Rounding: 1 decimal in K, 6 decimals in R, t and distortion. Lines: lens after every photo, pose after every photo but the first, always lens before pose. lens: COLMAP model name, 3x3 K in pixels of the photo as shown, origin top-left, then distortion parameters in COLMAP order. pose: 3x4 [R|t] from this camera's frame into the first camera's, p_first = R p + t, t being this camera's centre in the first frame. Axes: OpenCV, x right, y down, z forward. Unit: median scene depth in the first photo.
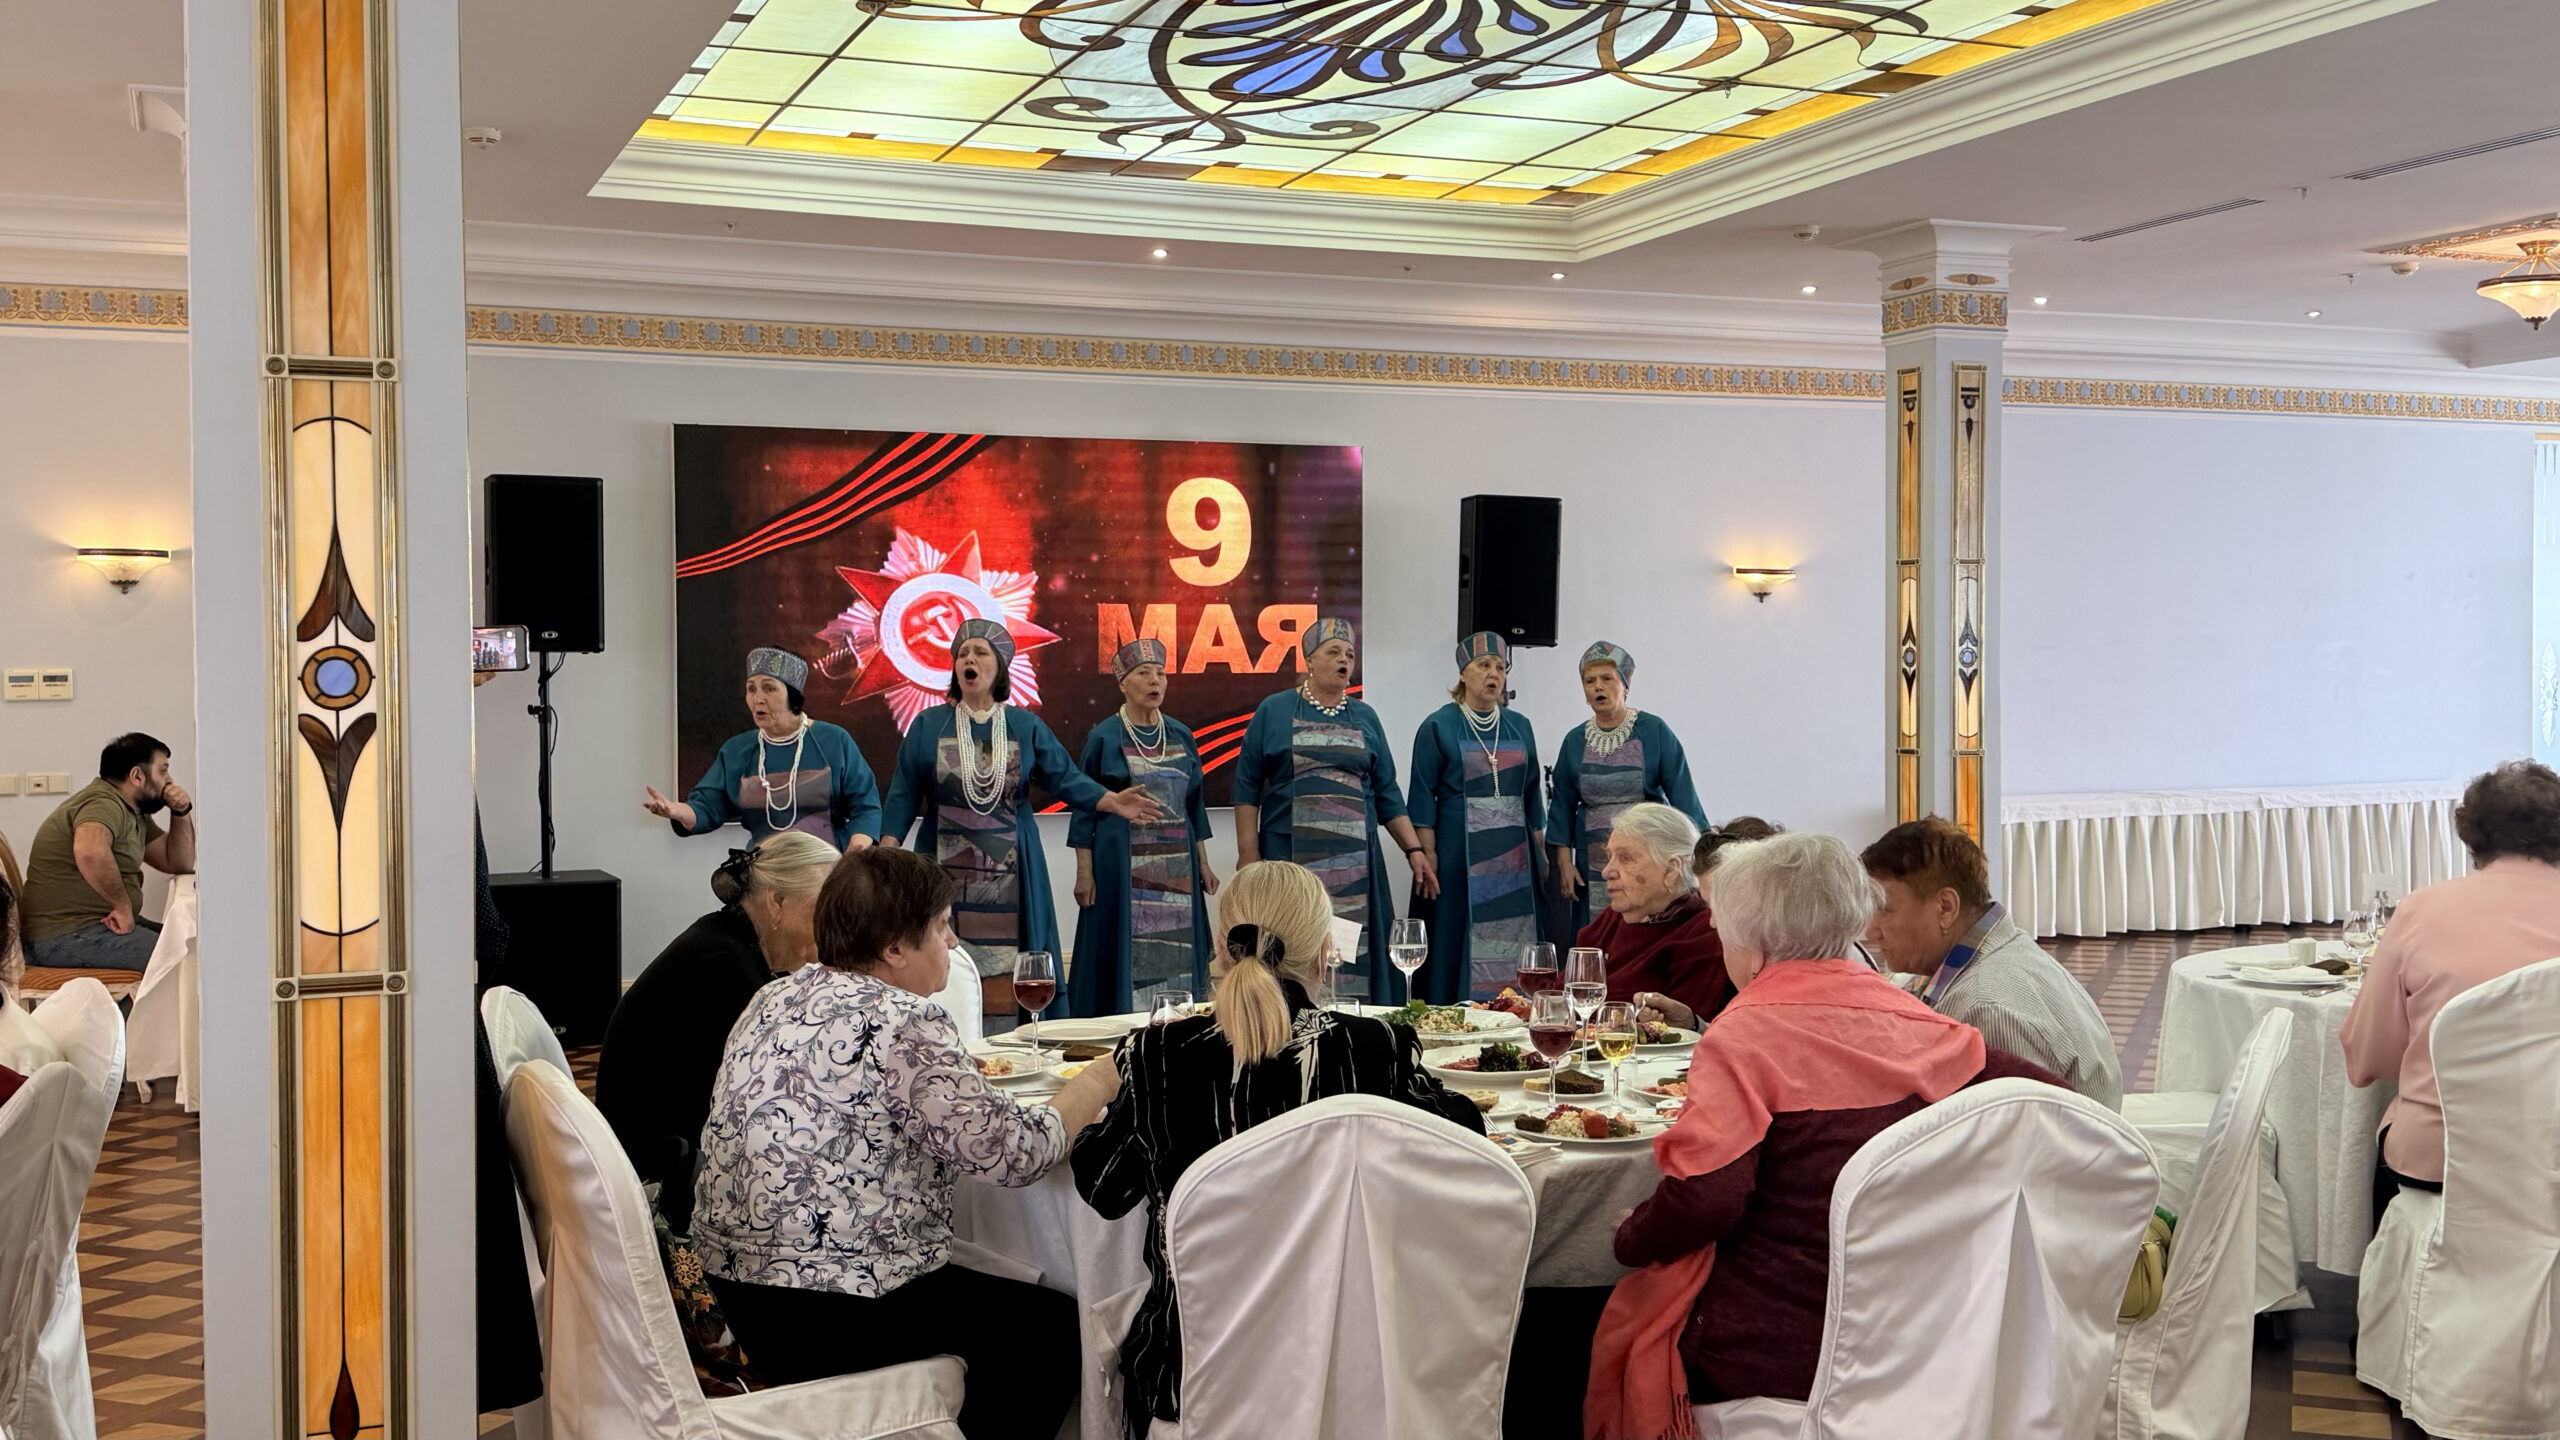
lens RADIAL K [[2653.5, 0, 1276.8], [0, 2653.5, 706.8], [0, 0, 1]] dist [0.101723, 0.000000]
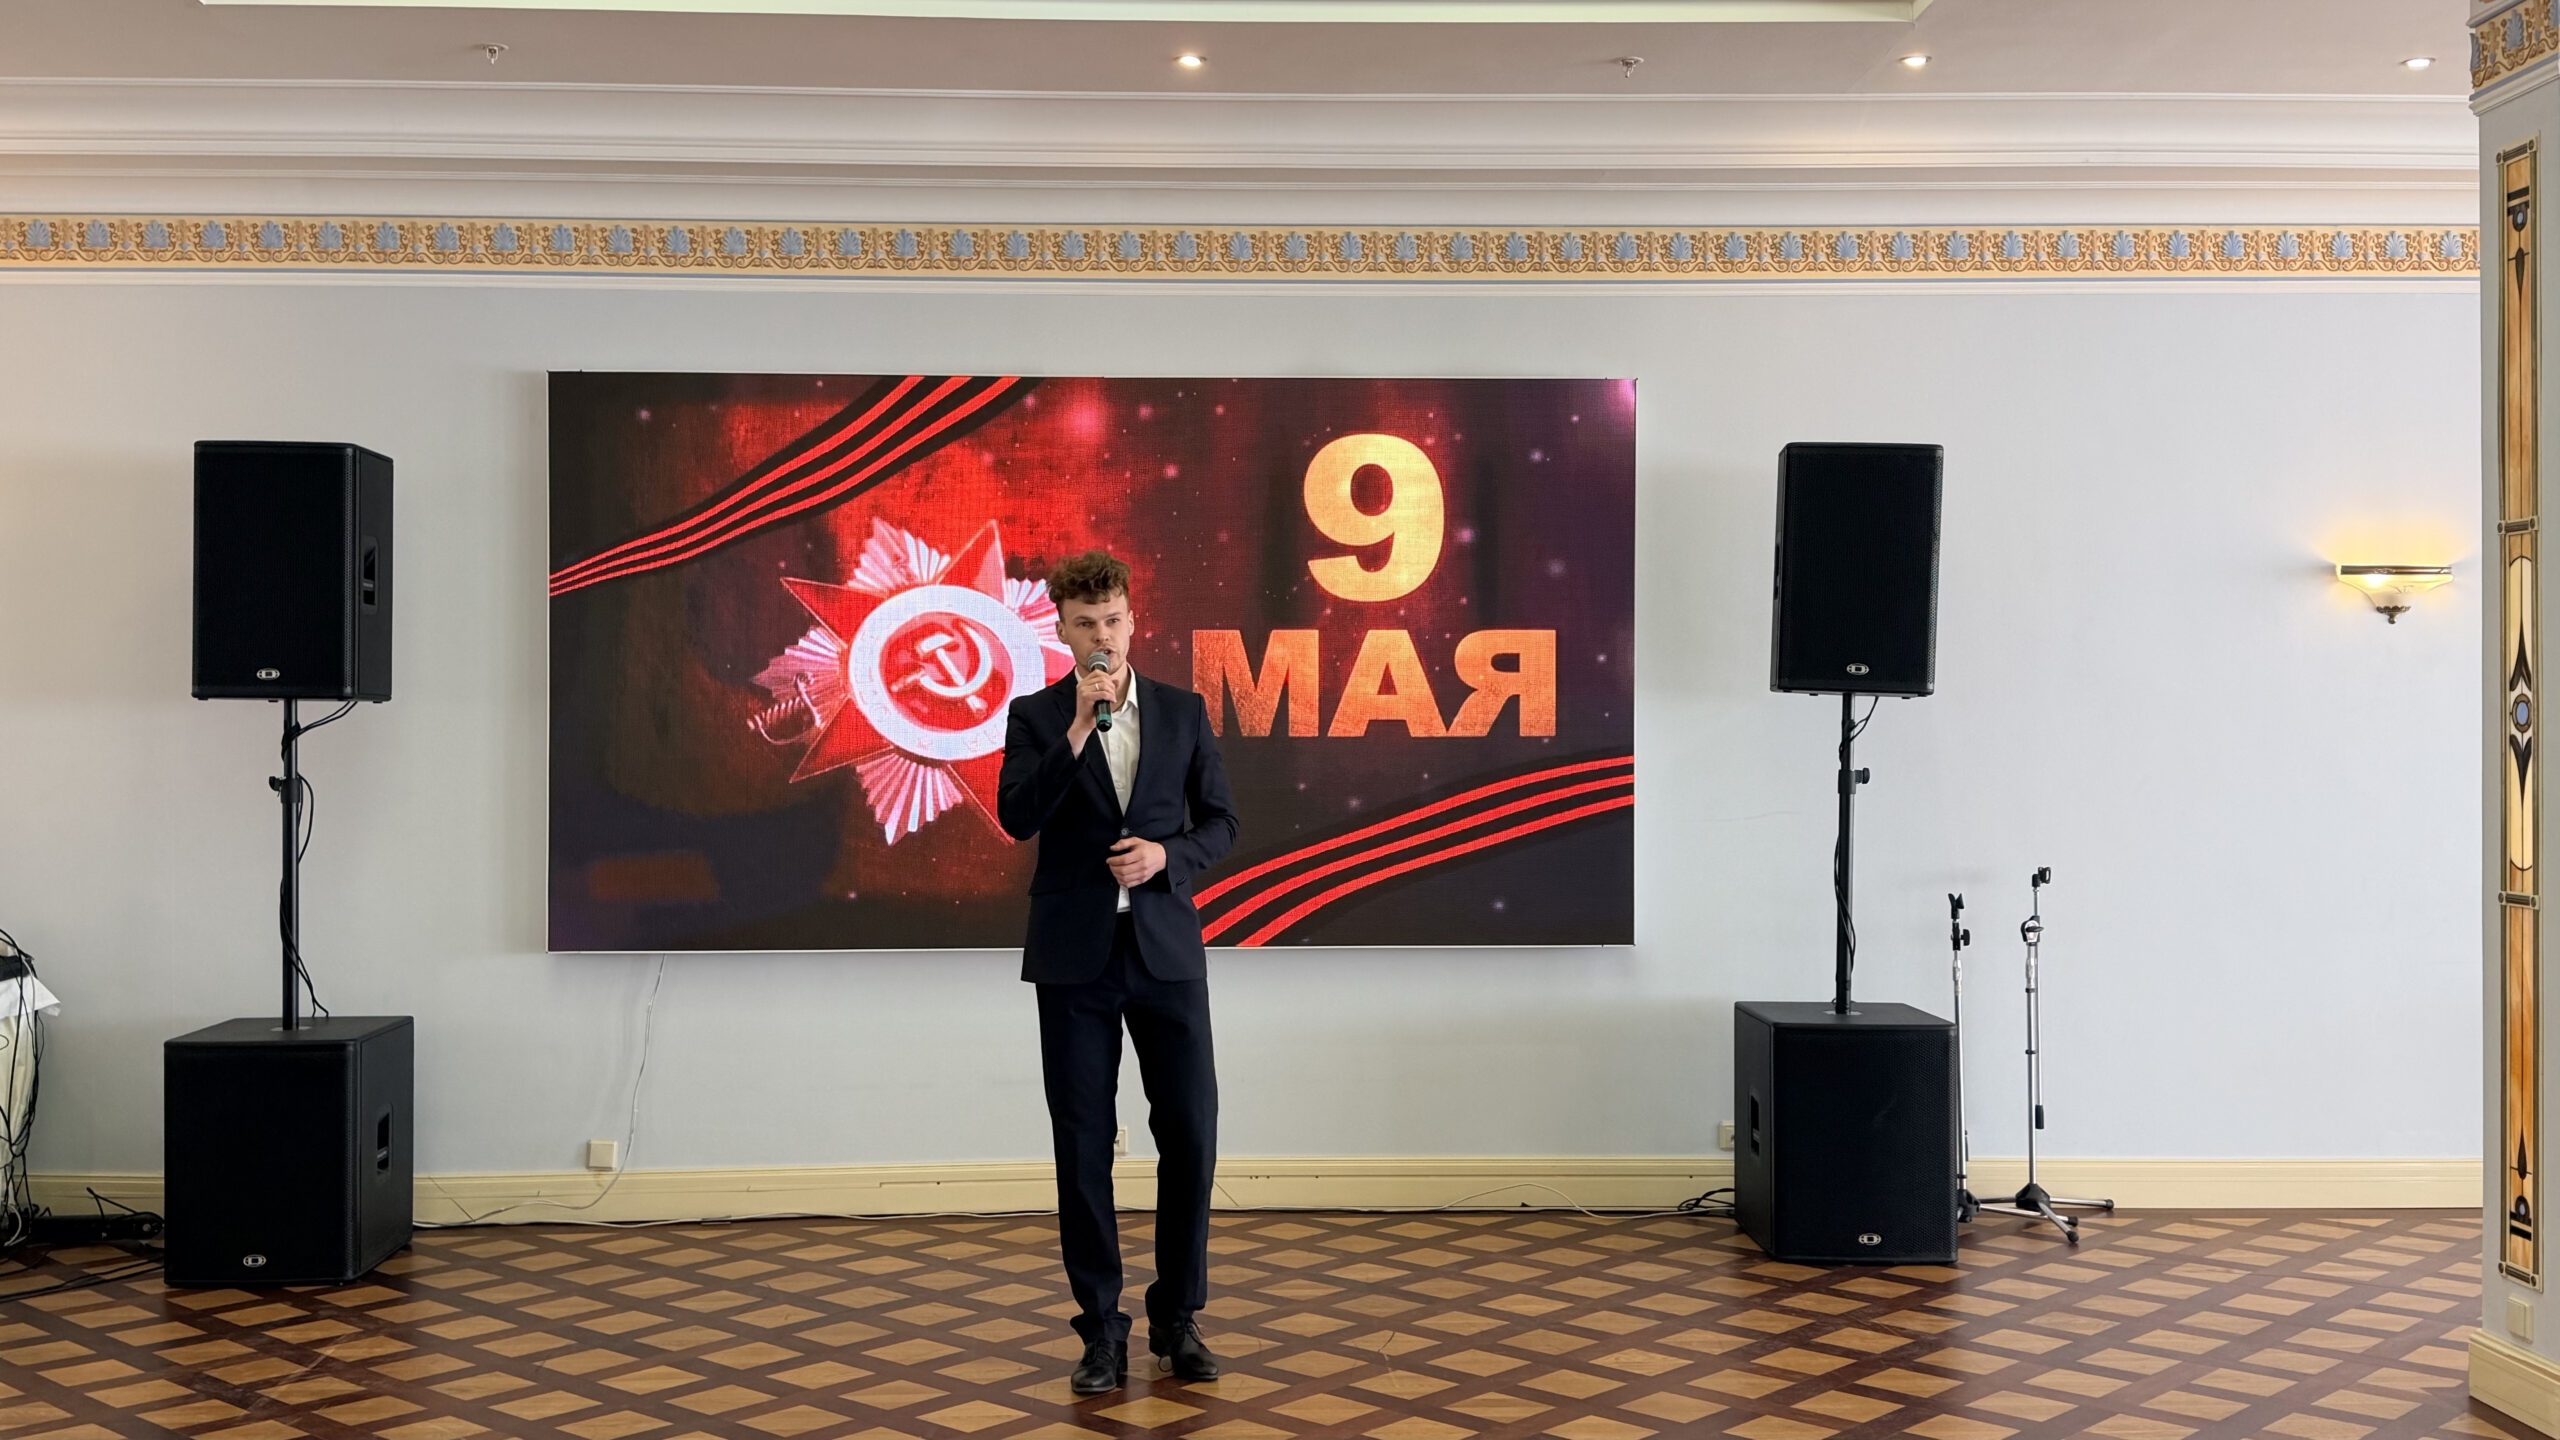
lens RADIAL K [[2653.5, 0, 1264.2], [0, 2653.5, 692.5], [0, 0, 1]] dist [0.101723, 0.000000]
pose [[0.934601, -0.001028, -0.355696, 0.186035], [-0.009815, 0.999540, -0.028679, -0.005018], [0.355562, 0.030295, 0.934161, 0.407942]]
